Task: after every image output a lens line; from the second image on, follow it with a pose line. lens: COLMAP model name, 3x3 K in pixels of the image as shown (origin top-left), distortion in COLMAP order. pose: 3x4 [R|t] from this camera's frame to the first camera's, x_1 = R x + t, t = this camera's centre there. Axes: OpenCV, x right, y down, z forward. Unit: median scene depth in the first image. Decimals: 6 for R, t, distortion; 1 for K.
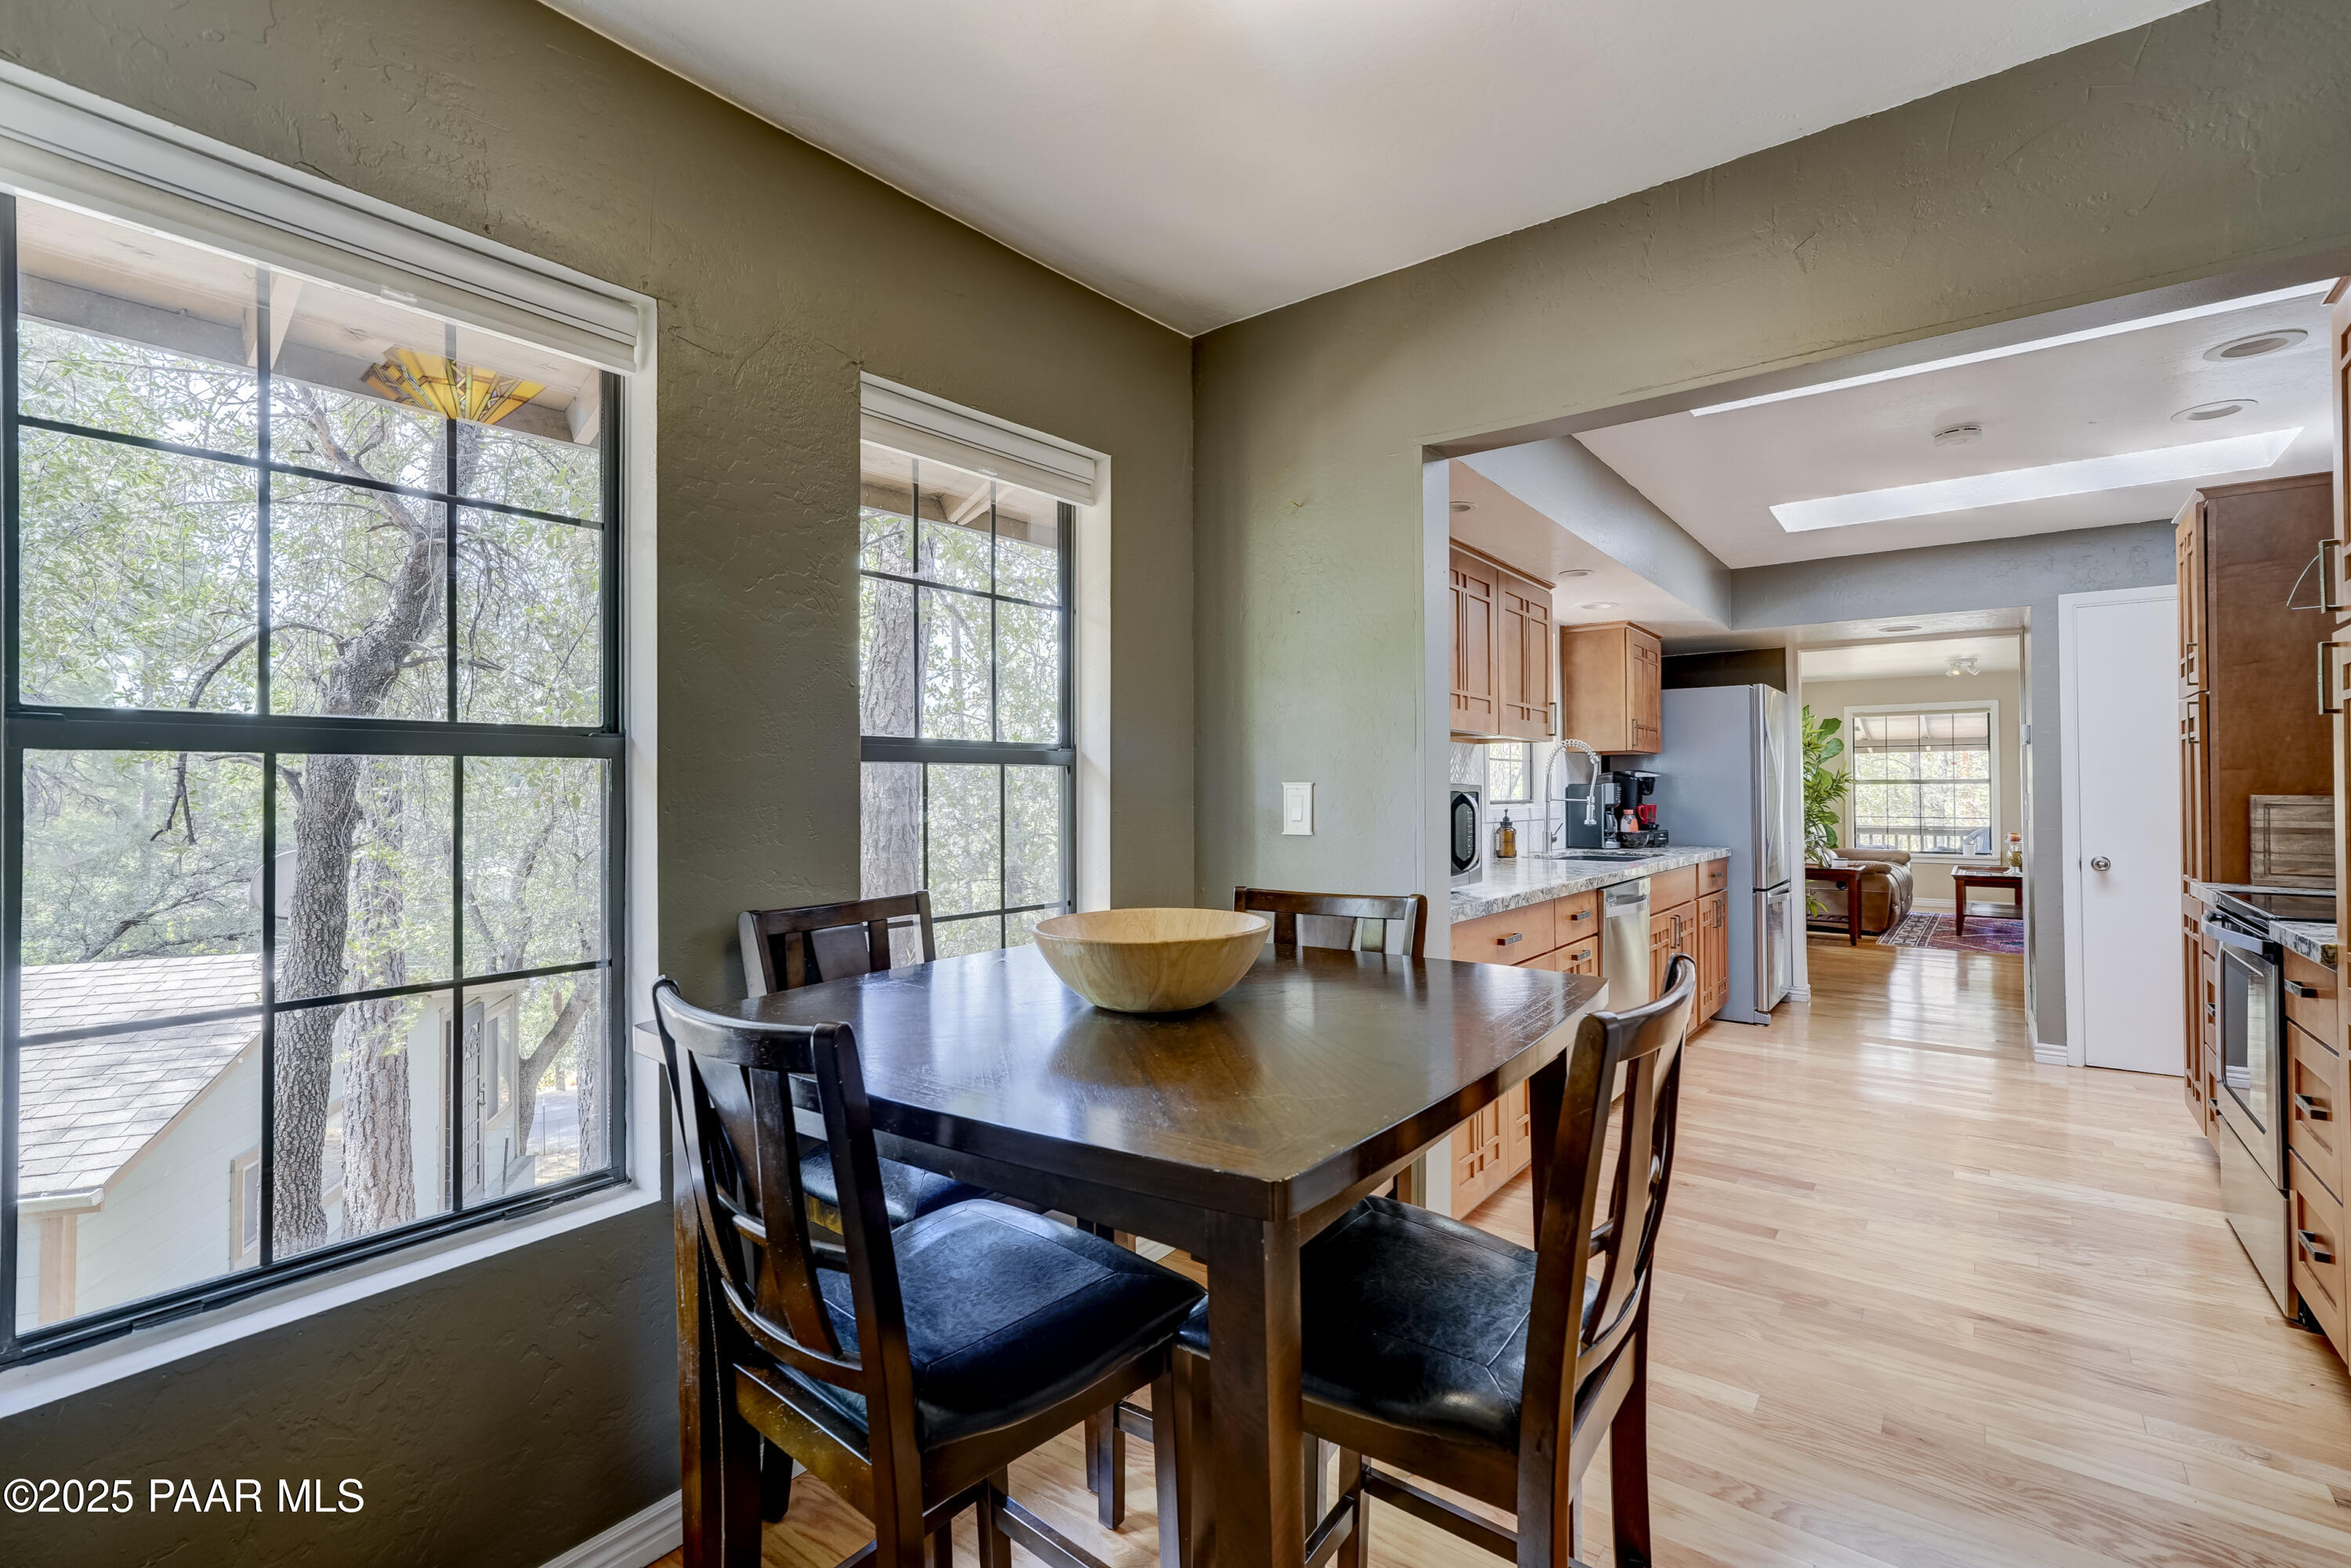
lens RADIAL K [[1082.9, 0, 1175.4], [0, 1082.9, 770.0], [0, 0, 1]] dist [-0.001375, 0.000165]
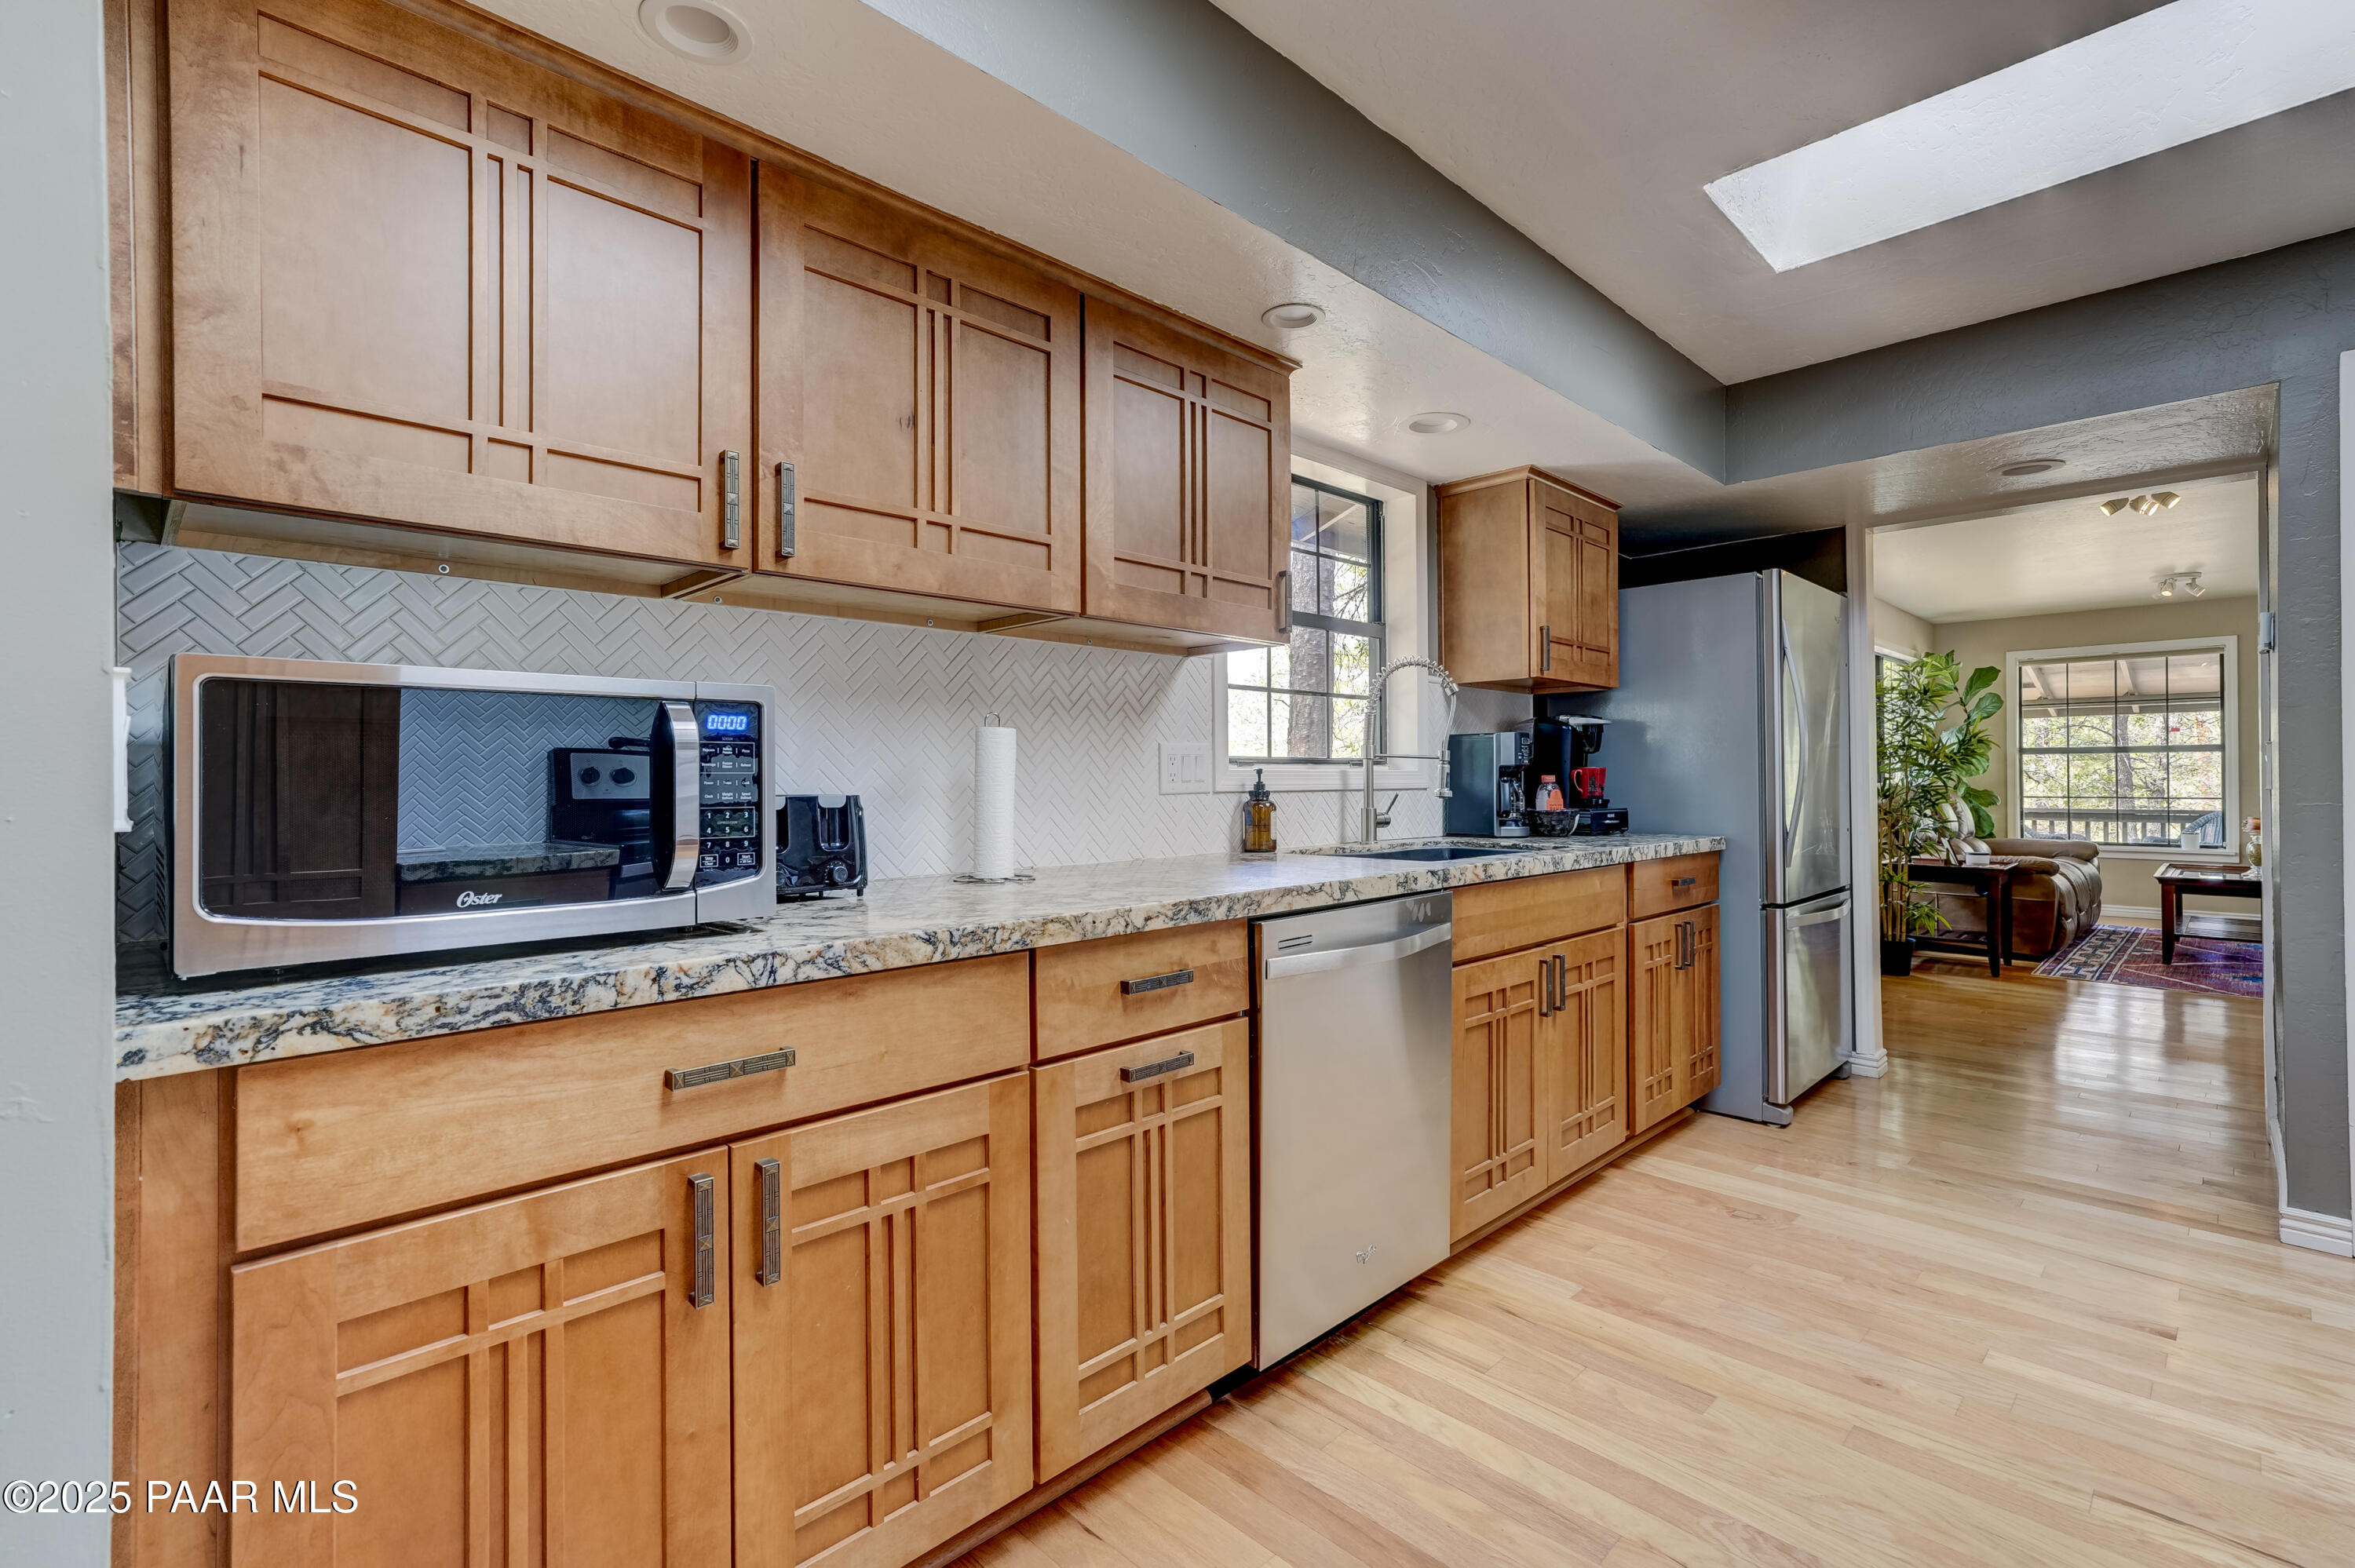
lens RADIAL K [[1052.0, 0, 1208.6], [0, 1052.0, 773.4], [0, 0, 1]] dist [0.012866, 0.000862]
pose [[0.992159, -0.003915, -0.124919, 0.208432], [0.005604, 0.999898, 0.013167, 0.018227], [0.124855, -0.013764, 0.992080, 0.256476]]
